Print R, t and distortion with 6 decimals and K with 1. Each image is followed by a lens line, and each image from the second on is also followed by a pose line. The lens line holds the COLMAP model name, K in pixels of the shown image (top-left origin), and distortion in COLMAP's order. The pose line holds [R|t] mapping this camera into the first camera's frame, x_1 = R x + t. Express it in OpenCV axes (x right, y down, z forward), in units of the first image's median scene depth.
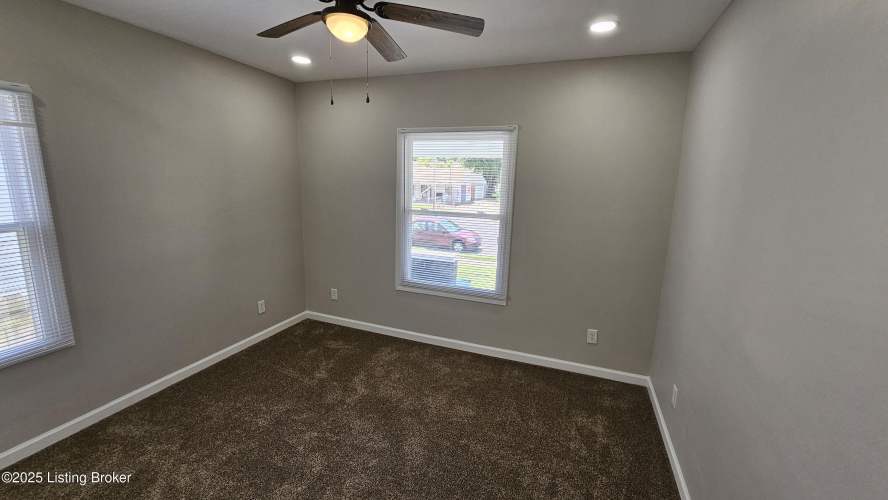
lens RADIAL K [[365.6, 0, 447.6], [0, 365.6, 243.9], [0, 0, 1]] dist [0.000827, 0.000893]
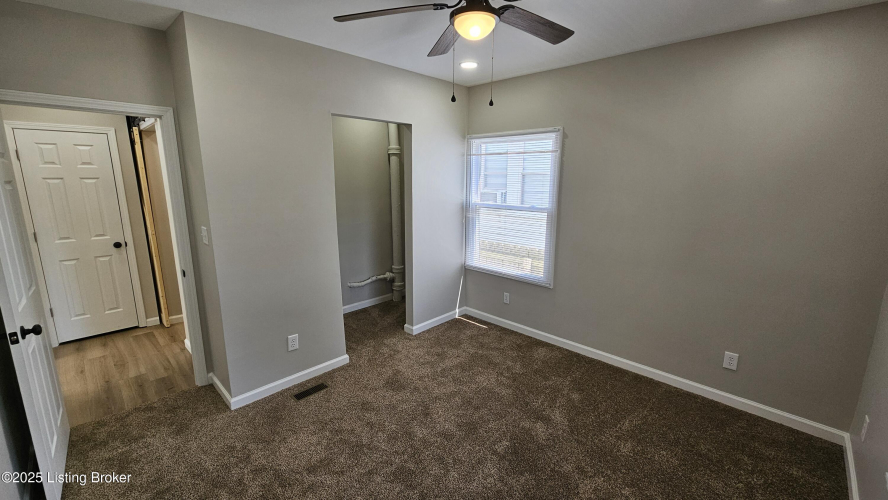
lens RADIAL K [[365.6, 0, 443.9], [0, 365.6, 244.0], [0, 0, 1]] dist [0.000827, 0.000893]
pose [[-0.405132, 0.145448, -0.902615, 0.443273], [-0.179344, 0.955440, 0.234458, -0.151840], [0.896496, 0.256864, -0.360994, 0.876861]]
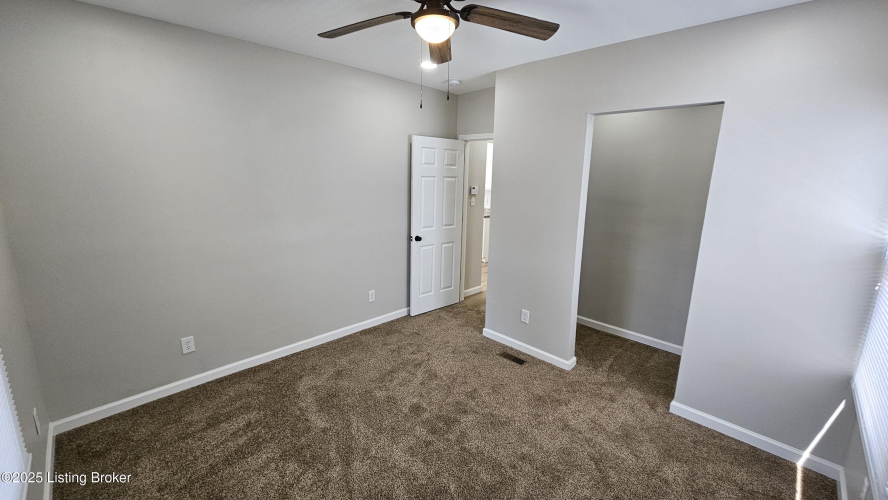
lens RADIAL K [[365.6, 0, 447.1], [0, 365.6, 252.8], [0, 0, 1]] dist [0.000827, 0.000893]
pose [[-0.914044, -0.136879, 0.381822, -0.461602], [0.026015, 0.919618, 0.391951, -0.253775], [-0.404780, 0.368193, -0.837011, 1.245804]]
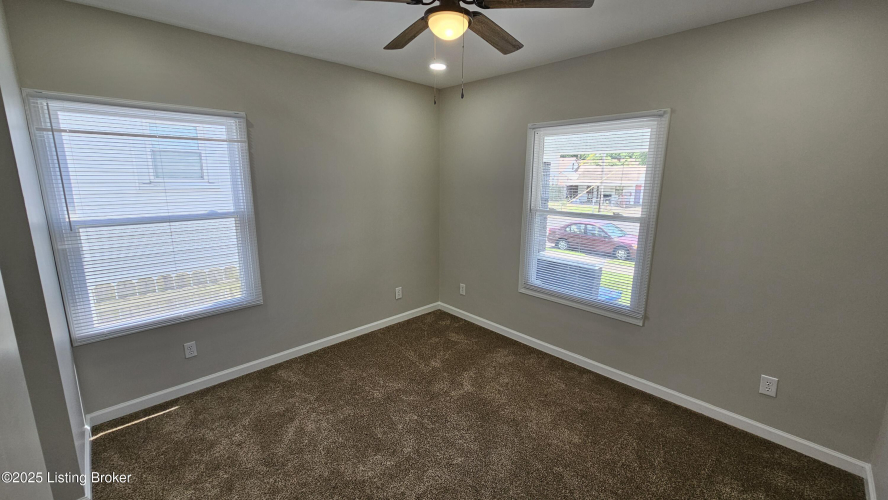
lens RADIAL K [[365.6, 0, 446.6], [0, 365.6, 243.5], [0, 0, 1]] dist [0.000827, 0.000893]
pose [[0.903531, 0.060837, -0.424182, 0.114832], [-0.062174, 0.998008, 0.010702, -0.000371], [0.423988, 0.016704, 0.905514, 0.056008]]
